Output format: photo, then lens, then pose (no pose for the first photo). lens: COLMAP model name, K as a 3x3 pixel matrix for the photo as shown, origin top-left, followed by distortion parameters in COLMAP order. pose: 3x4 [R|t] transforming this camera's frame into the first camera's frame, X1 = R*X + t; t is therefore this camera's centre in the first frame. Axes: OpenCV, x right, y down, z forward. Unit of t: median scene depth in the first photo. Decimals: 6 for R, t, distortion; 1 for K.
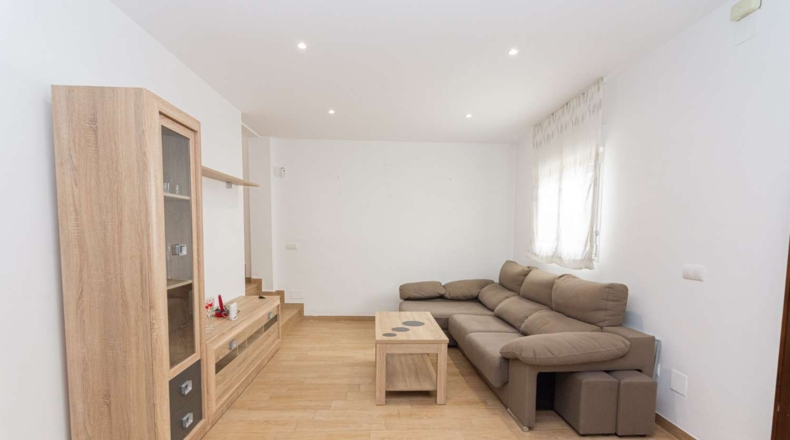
lens RADIAL K [[385.4, 0, 392.7], [0, 385.4, 265.9], [0, 0, 1]] dist [0.001762, 0.001166]
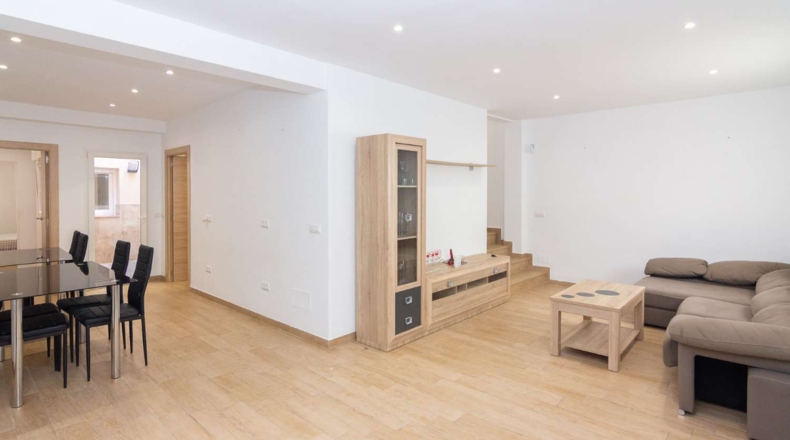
lens RADIAL K [[402.3, 0, 381.6], [0, 402.3, 199.3], [0, 0, 1]] dist [0.013195, 0.000348]
pose [[0.697451, -0.005515, -0.716611, 0.516646], [-0.049893, 0.997170, -0.056232, -0.012028], [0.714894, 0.074973, 0.695202, -0.263046]]
